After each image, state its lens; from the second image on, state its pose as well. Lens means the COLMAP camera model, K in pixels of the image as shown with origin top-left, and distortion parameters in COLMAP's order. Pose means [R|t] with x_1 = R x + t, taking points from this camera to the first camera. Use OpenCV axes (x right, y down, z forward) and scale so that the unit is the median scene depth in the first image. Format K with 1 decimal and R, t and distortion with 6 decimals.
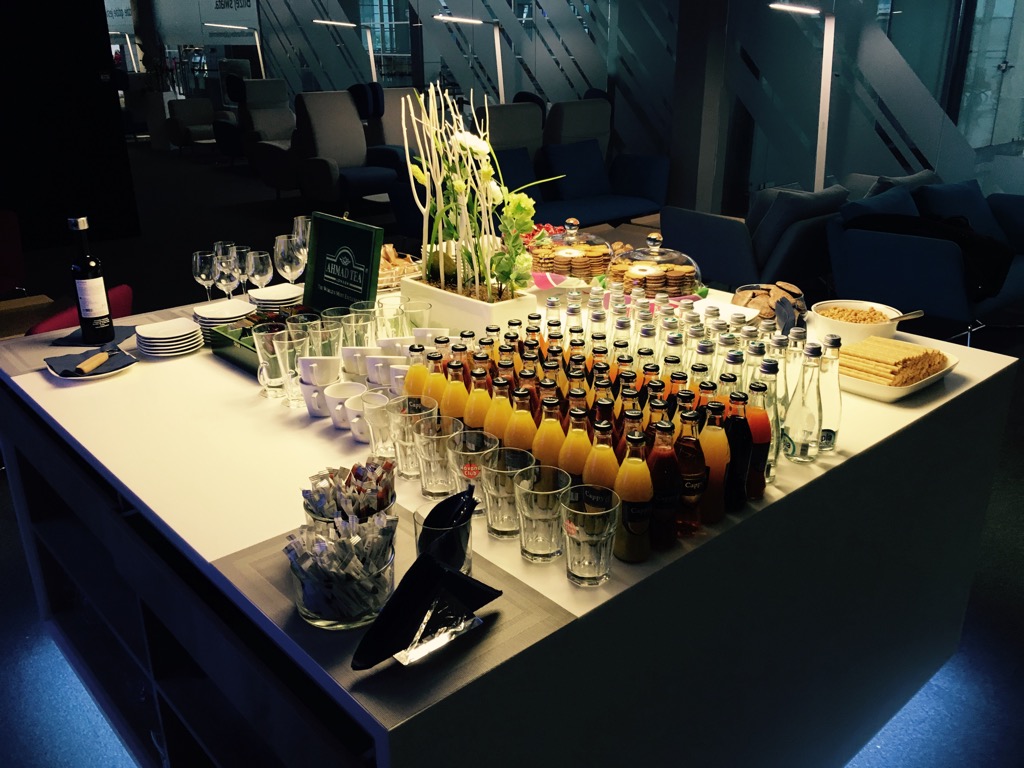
lens RADIAL K [[879.9, 0, 511.4], [0, 879.9, 385.5], [0, 0, 1]] dist [0.015139, 0.005673]
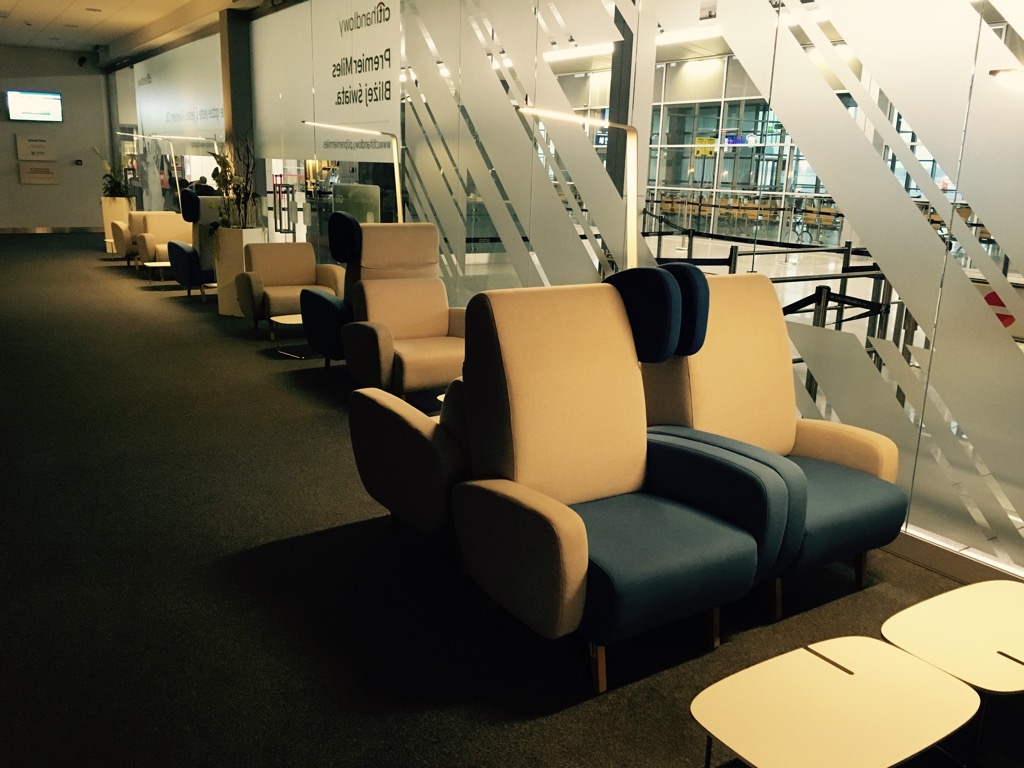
lens RADIAL K [[879.9, 0, 512.9], [0, 879.9, 383.8], [0, 0, 1]] dist [0.015139, 0.005673]
pose [[0.988550, 0.074711, -0.131100, -0.134825], [-0.091918, 0.987175, -0.130526, -0.188182], [0.119667, 0.141081, 0.982739, 0.499971]]
